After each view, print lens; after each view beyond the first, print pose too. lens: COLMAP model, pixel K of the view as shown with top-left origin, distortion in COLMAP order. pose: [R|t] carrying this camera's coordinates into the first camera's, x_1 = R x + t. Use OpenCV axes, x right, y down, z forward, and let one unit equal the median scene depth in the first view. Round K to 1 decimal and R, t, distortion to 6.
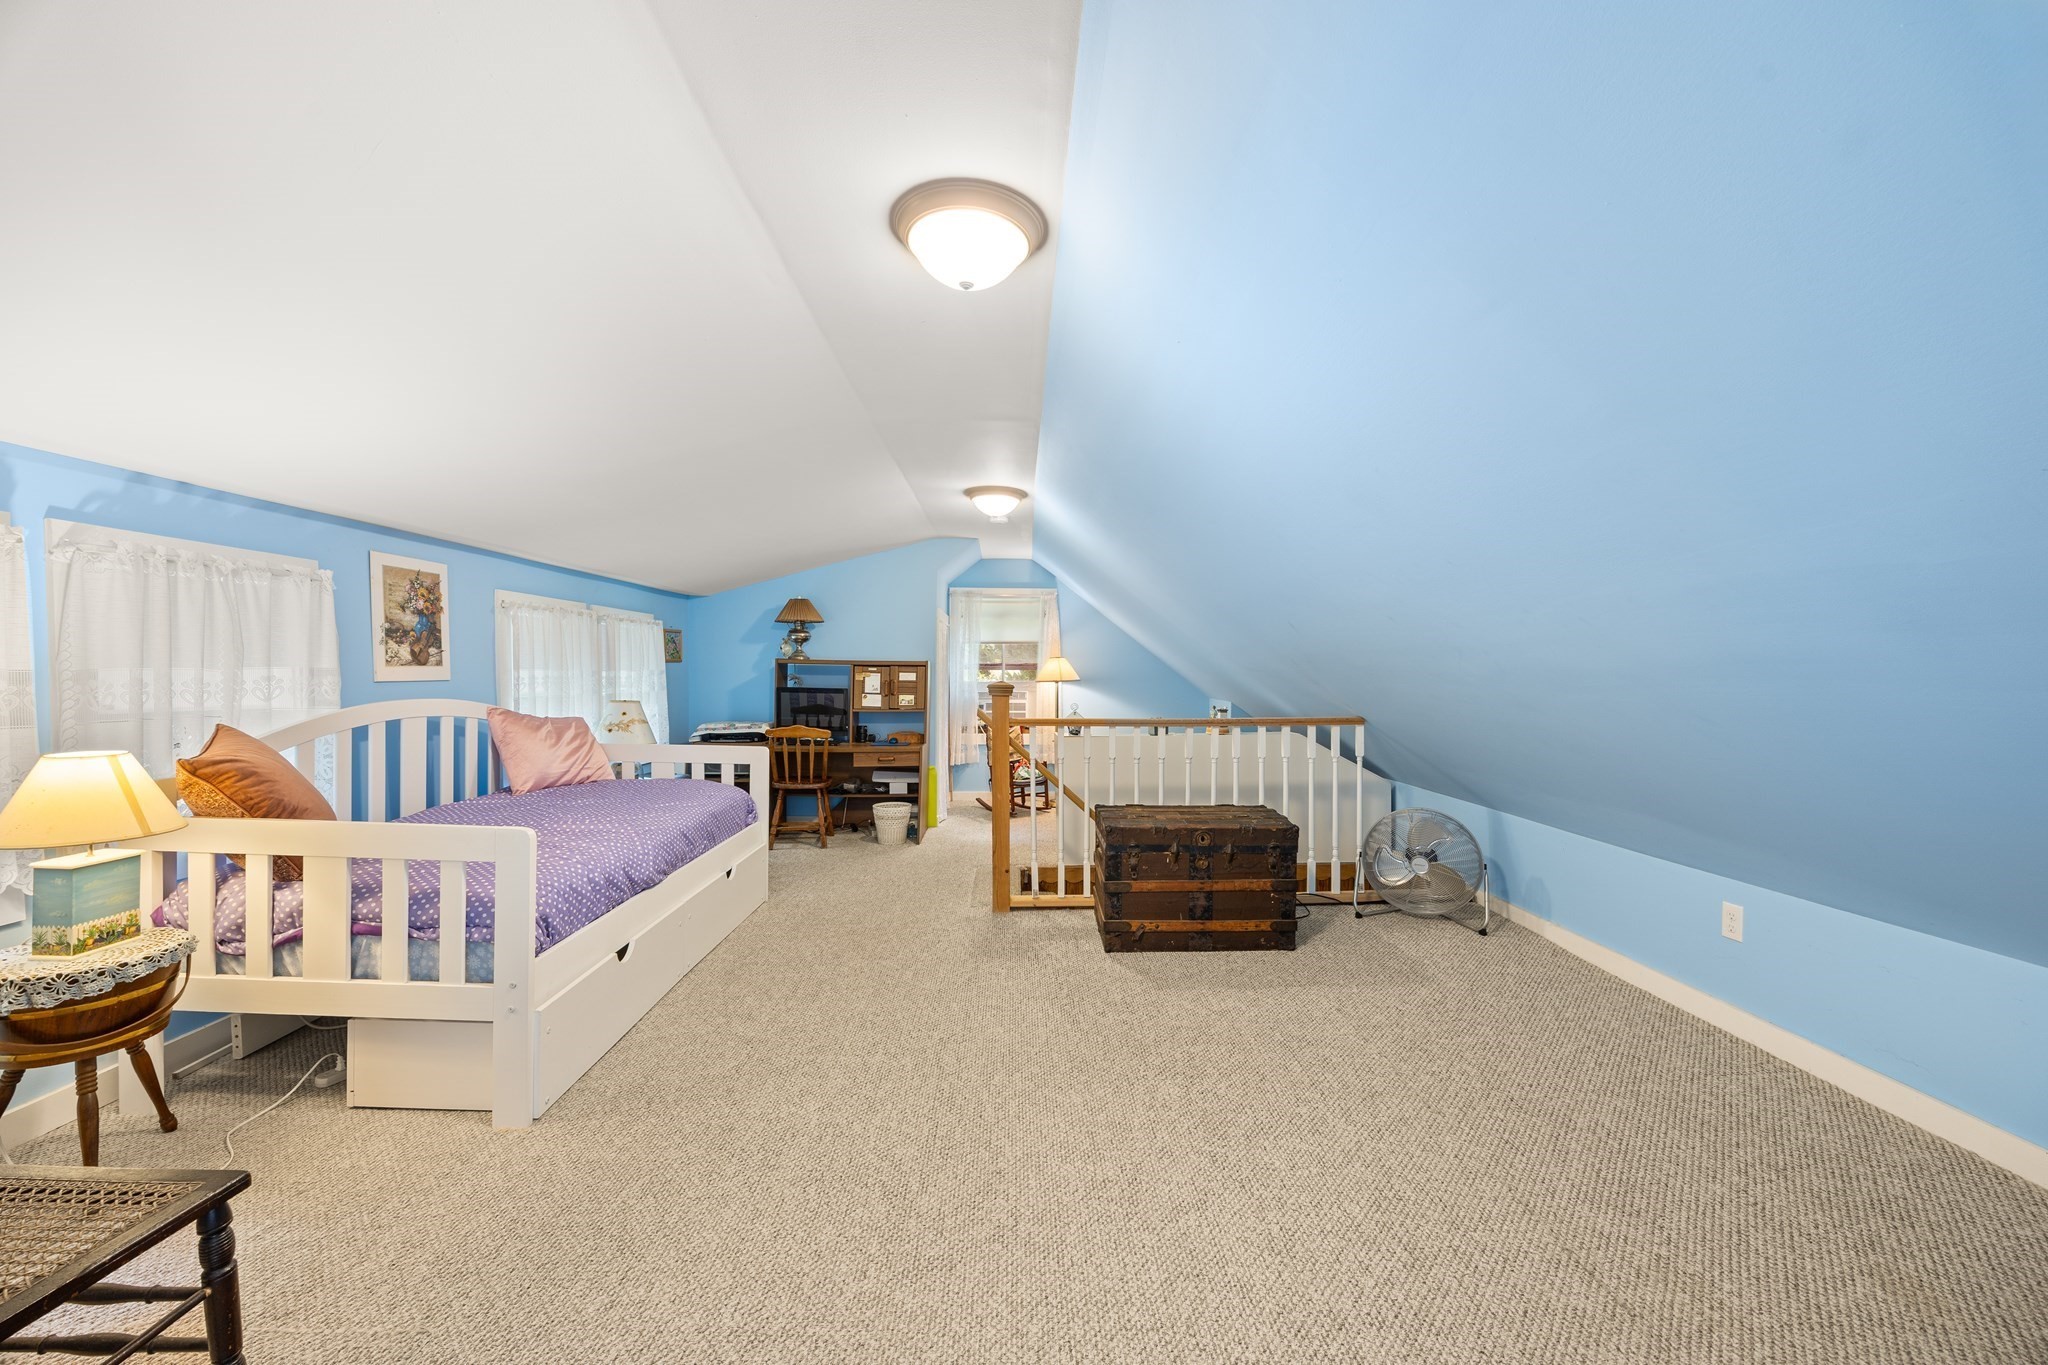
lens RADIAL K [[771.7, 0, 1035.2], [0, 771.7, 686.9], [0, 0, 1]] dist [-0.005307, 0.000109]
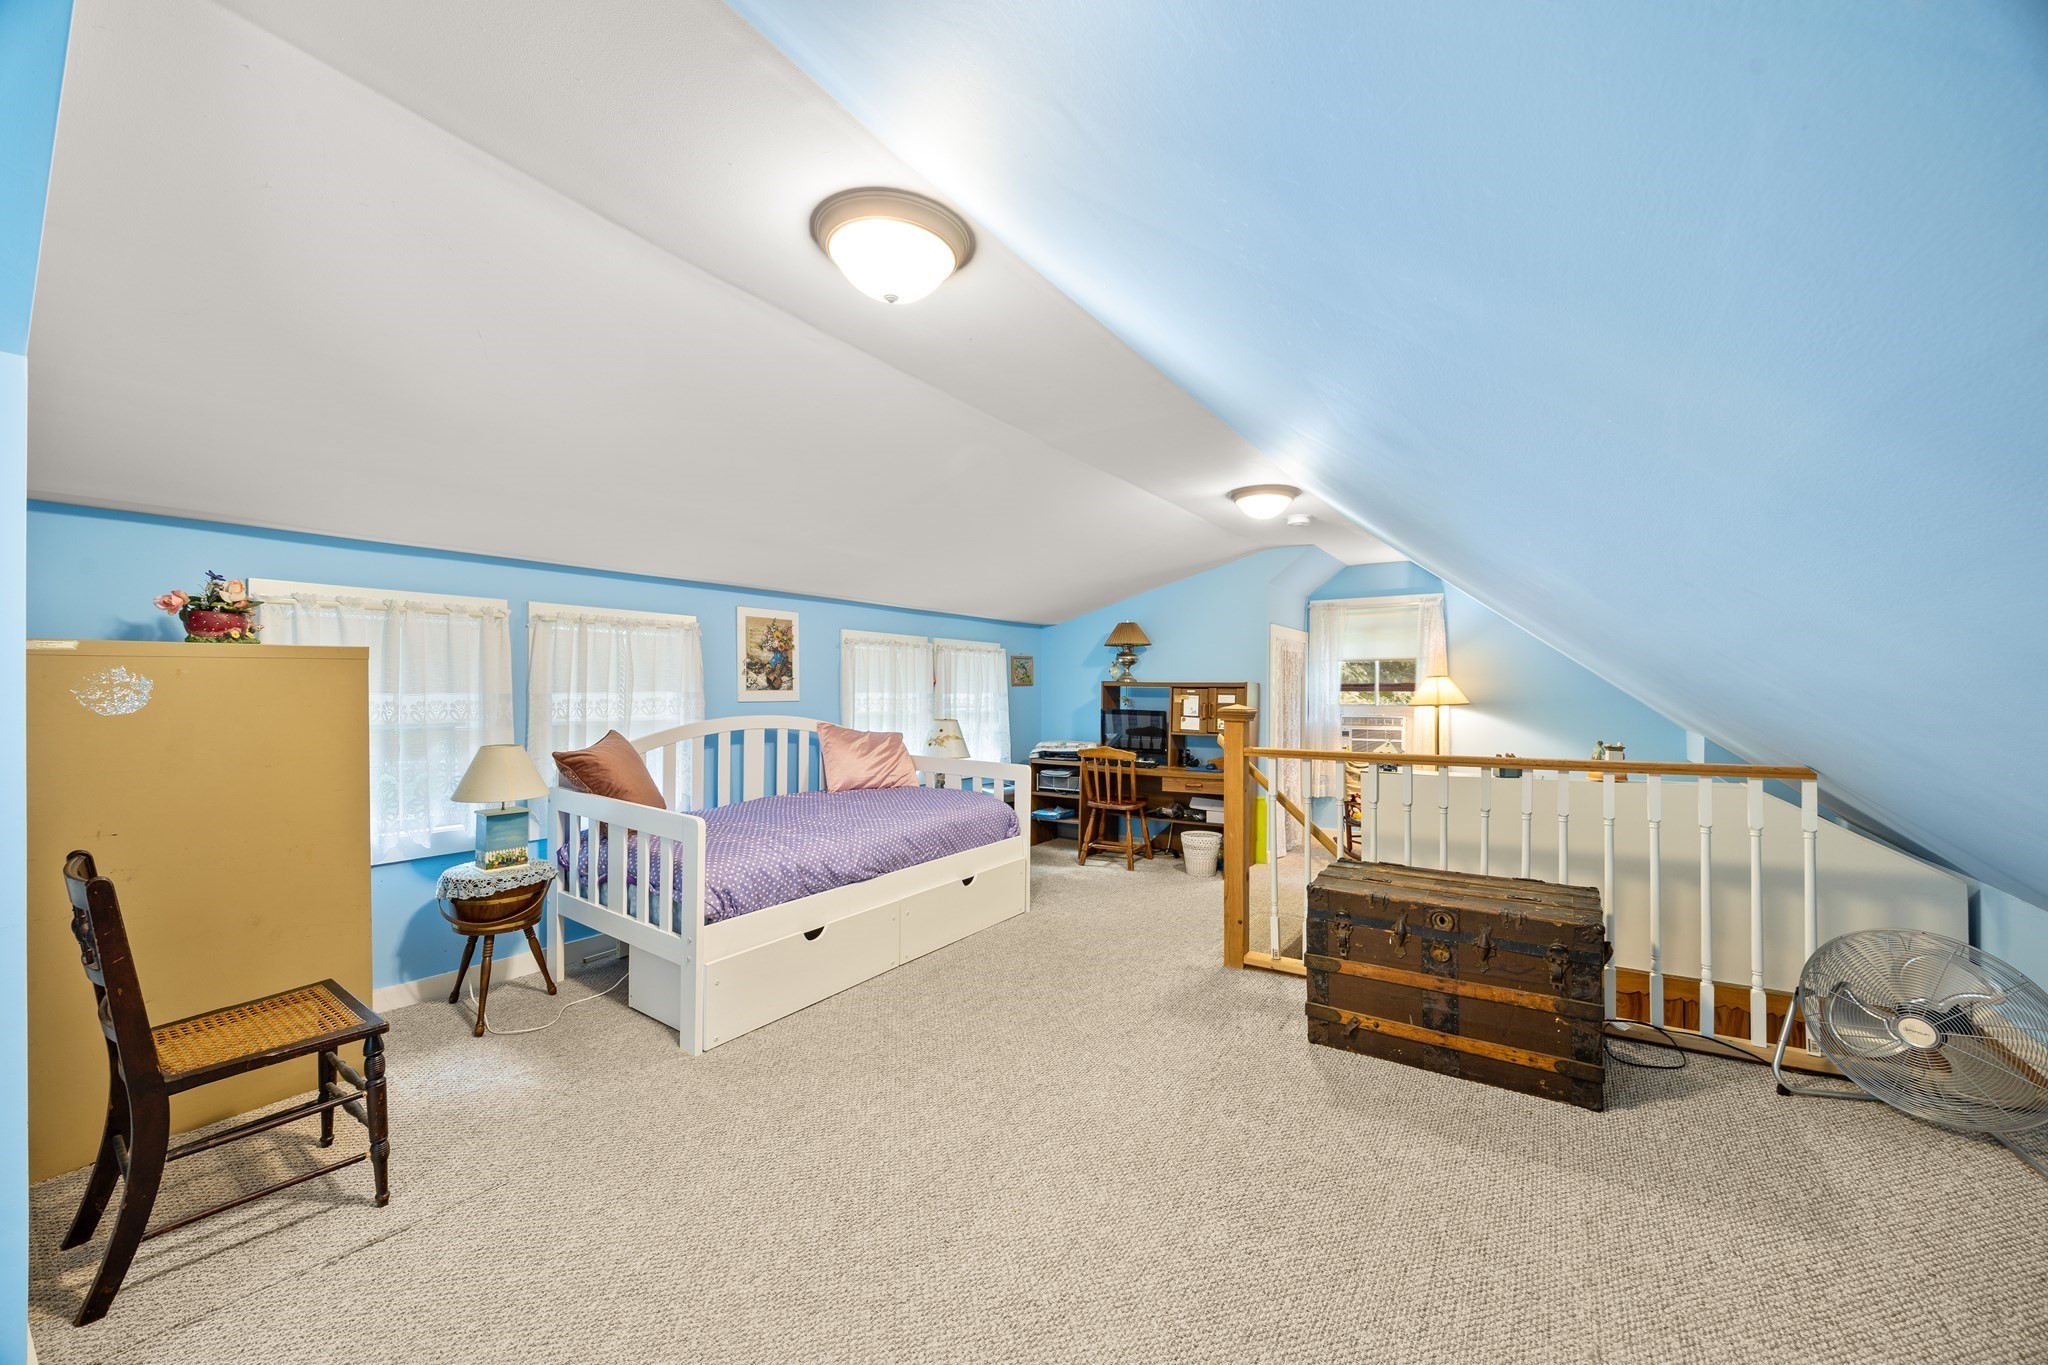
lens RADIAL K [[771.7, 0, 1035.2], [0, 771.7, 686.9], [0, 0, 1]] dist [-0.005307, 0.000109]
pose [[0.816976, -0.006115, -0.576639, 0.310313], [-0.010022, 0.999642, -0.024801, -0.004146], [0.576584, 0.026041, 0.816622, 0.160013]]
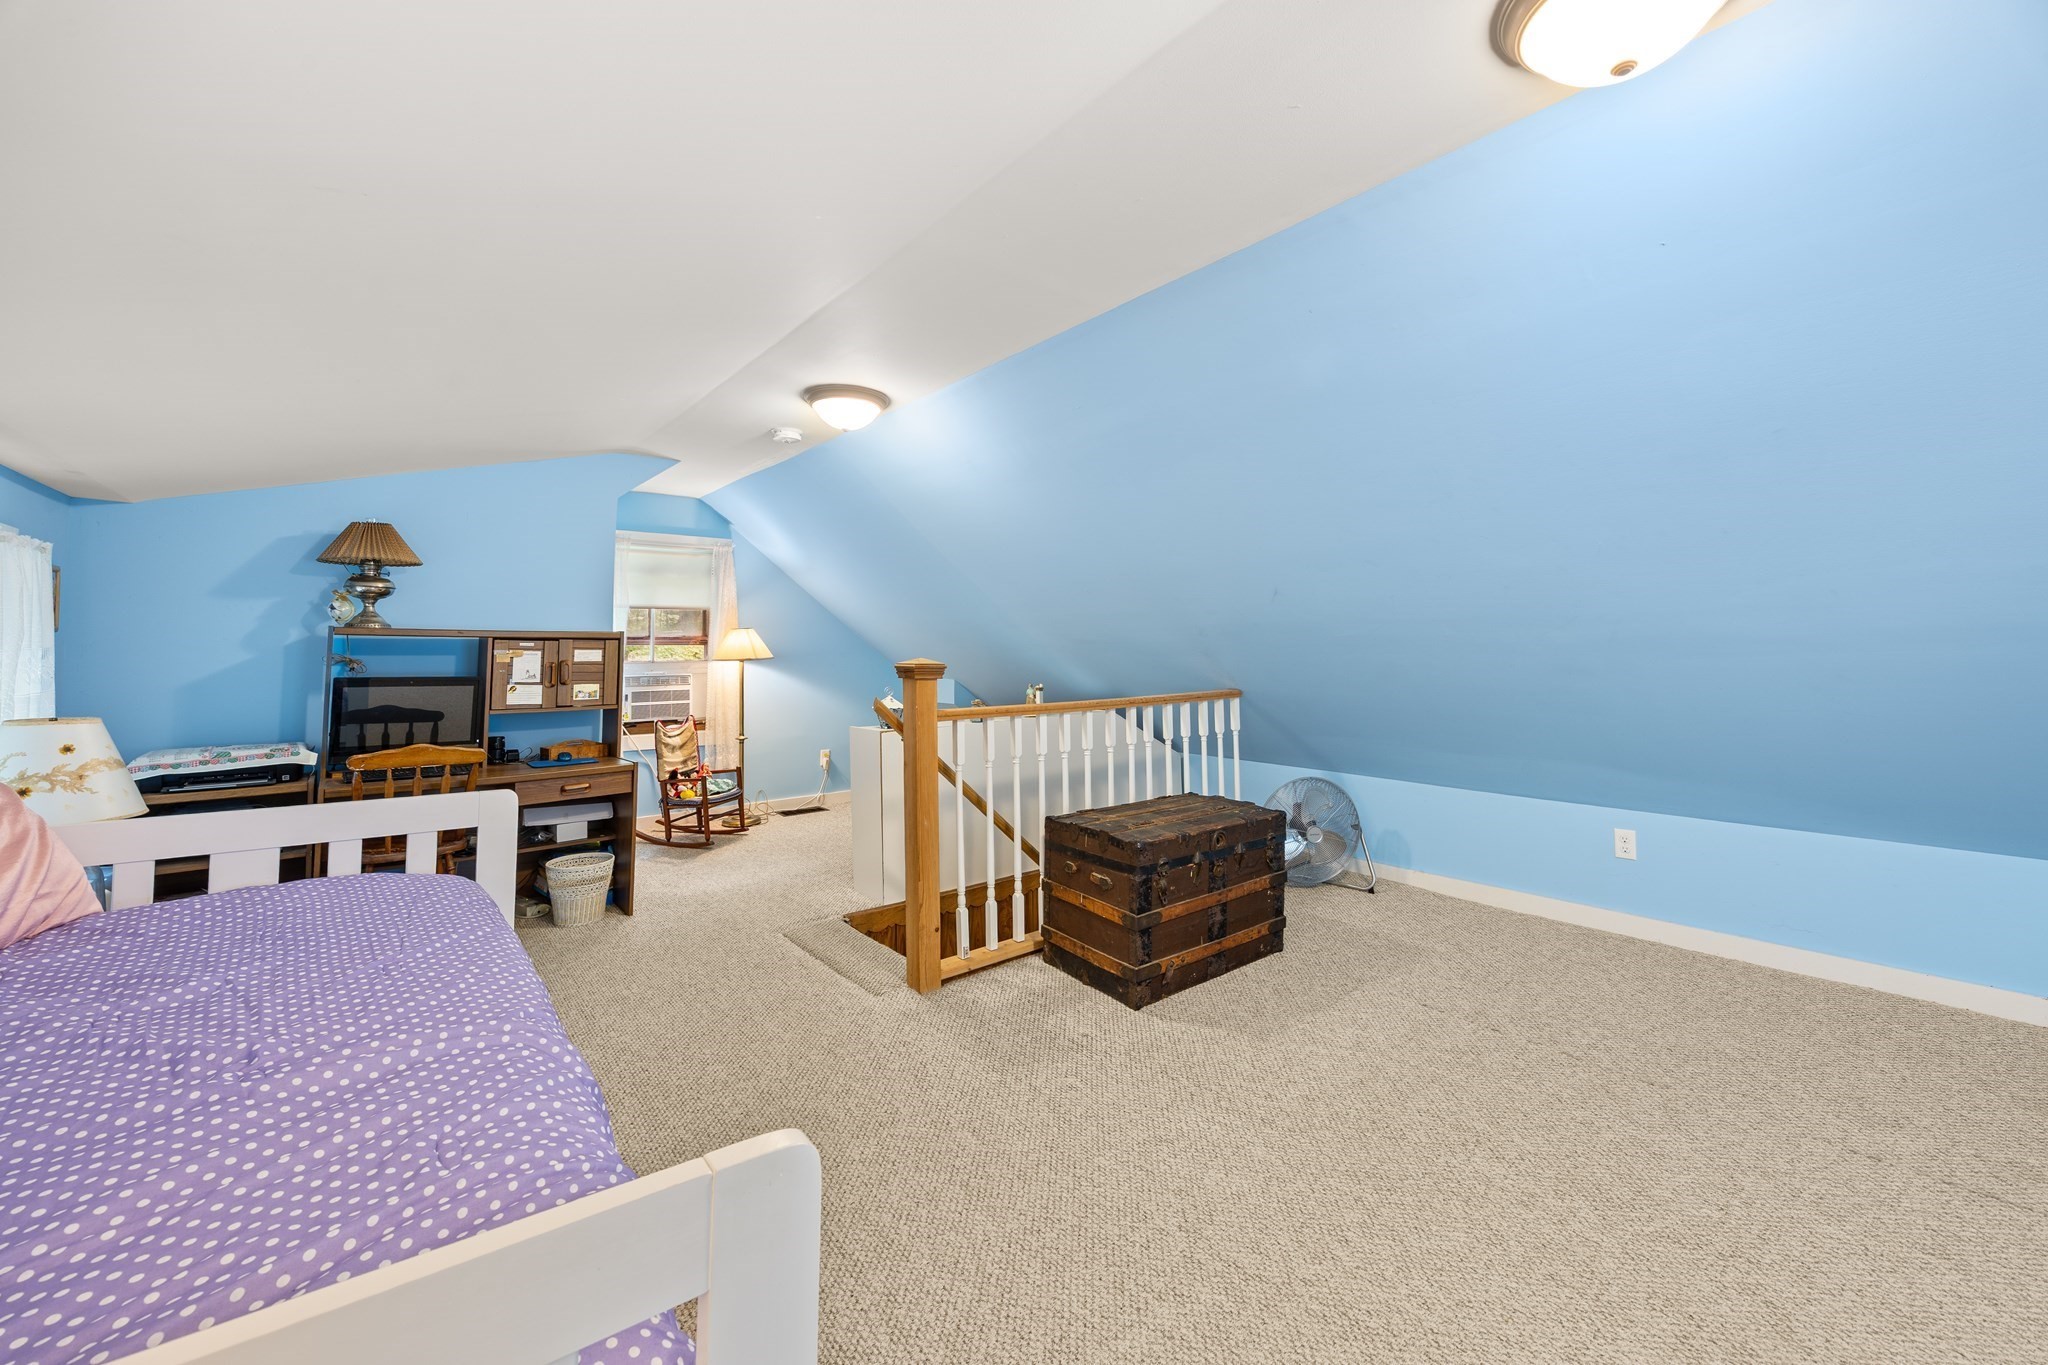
lens RADIAL K [[804.8, 0, 1028.5], [0, 804.8, 617.2], [0, 0, 1]] dist [-0.002195, -0.000102]
pose [[0.797944, 0.014708, 0.602553, -0.461689], [0.019268, 0.998569, -0.049891, -0.007700], [-0.602424, 0.051420, 0.796518, 0.390117]]
